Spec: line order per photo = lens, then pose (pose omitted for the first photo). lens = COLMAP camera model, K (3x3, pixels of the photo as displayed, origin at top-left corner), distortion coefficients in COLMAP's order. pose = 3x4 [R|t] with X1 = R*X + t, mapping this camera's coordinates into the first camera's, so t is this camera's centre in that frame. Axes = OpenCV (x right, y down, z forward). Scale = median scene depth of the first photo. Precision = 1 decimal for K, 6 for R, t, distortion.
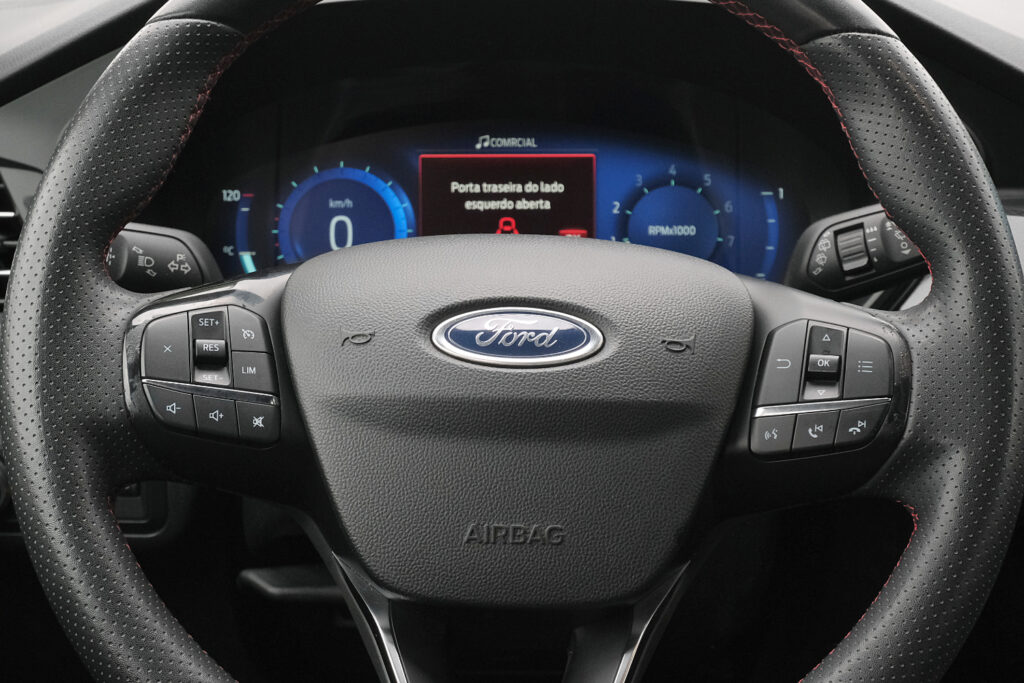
lens RADIAL K [[2172.5, 0, 509.1], [0, 2172.5, 344.4], [0, 0, 1]] dist [-0.203018, 0.000000]
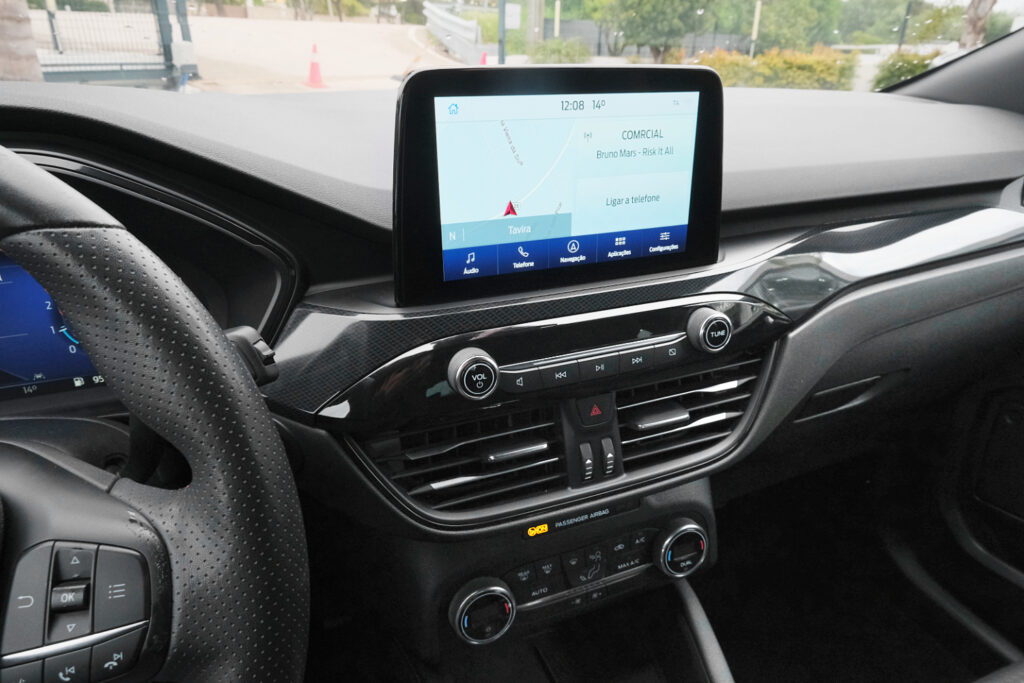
lens RADIAL K [[643.8, 0, 514.1], [0, 643.8, 342.1], [0, 0, 1]] dist [-0.011092, 0.000636]
pose [[0.932887, -0.153678, 0.325737, 0.226068], [0.076940, 0.968556, 0.236599, -0.134510], [-0.351854, -0.195658, 0.915378, 0.620640]]
